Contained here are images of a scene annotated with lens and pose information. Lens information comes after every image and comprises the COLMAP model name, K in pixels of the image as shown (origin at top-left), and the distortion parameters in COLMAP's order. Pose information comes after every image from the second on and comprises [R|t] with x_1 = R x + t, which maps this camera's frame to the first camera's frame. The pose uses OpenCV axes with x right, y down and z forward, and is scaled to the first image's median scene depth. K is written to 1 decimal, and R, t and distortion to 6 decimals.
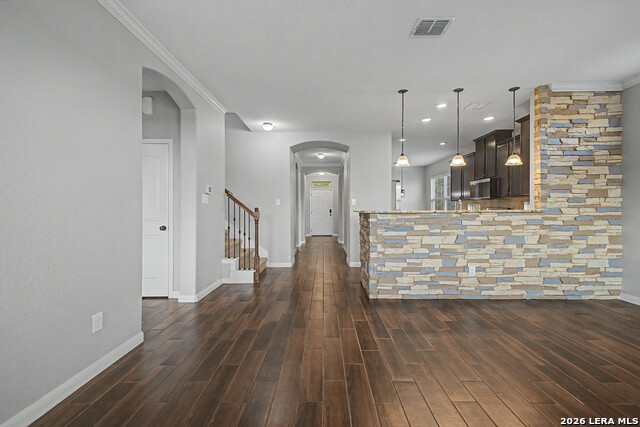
lens RADIAL K [[281.3, 0, 322.0], [0, 281.3, 211.1], [0, 0, 1]] dist [0.003826, 0.000275]
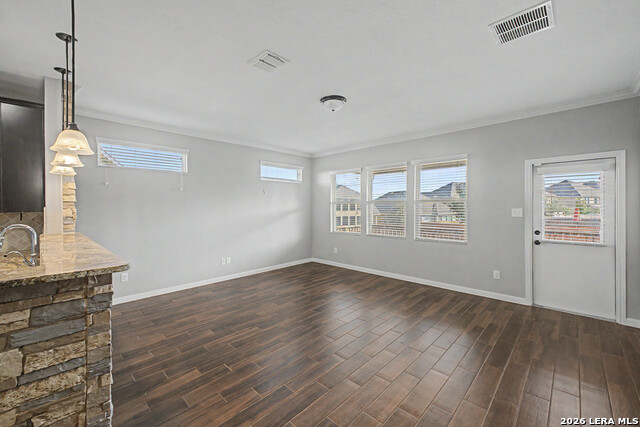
lens RADIAL K [[259.5, 0, 324.9], [0, 259.5, 209.0], [0, 0, 1]] dist [-0.000135, -0.000112]
pose [[-0.747678, -0.000894, 0.664060, -0.274944], [0.004054, 0.999974, 0.005910, -0.074999], [-0.664049, 0.007111, -0.747656, 1.069725]]
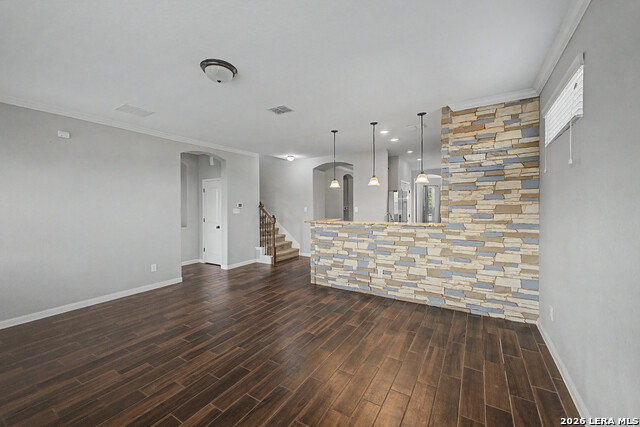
lens RADIAL K [[259.5, 0, 316.4], [0, 259.5, 209.1], [0, 0, 1]] dist [-0.000135, -0.000112]
pose [[0.848325, 0.002997, -0.529467, 0.889805], [0.004105, 0.999917, 0.012236, -0.076489], [0.529460, -0.012554, 0.848242, -0.086158]]
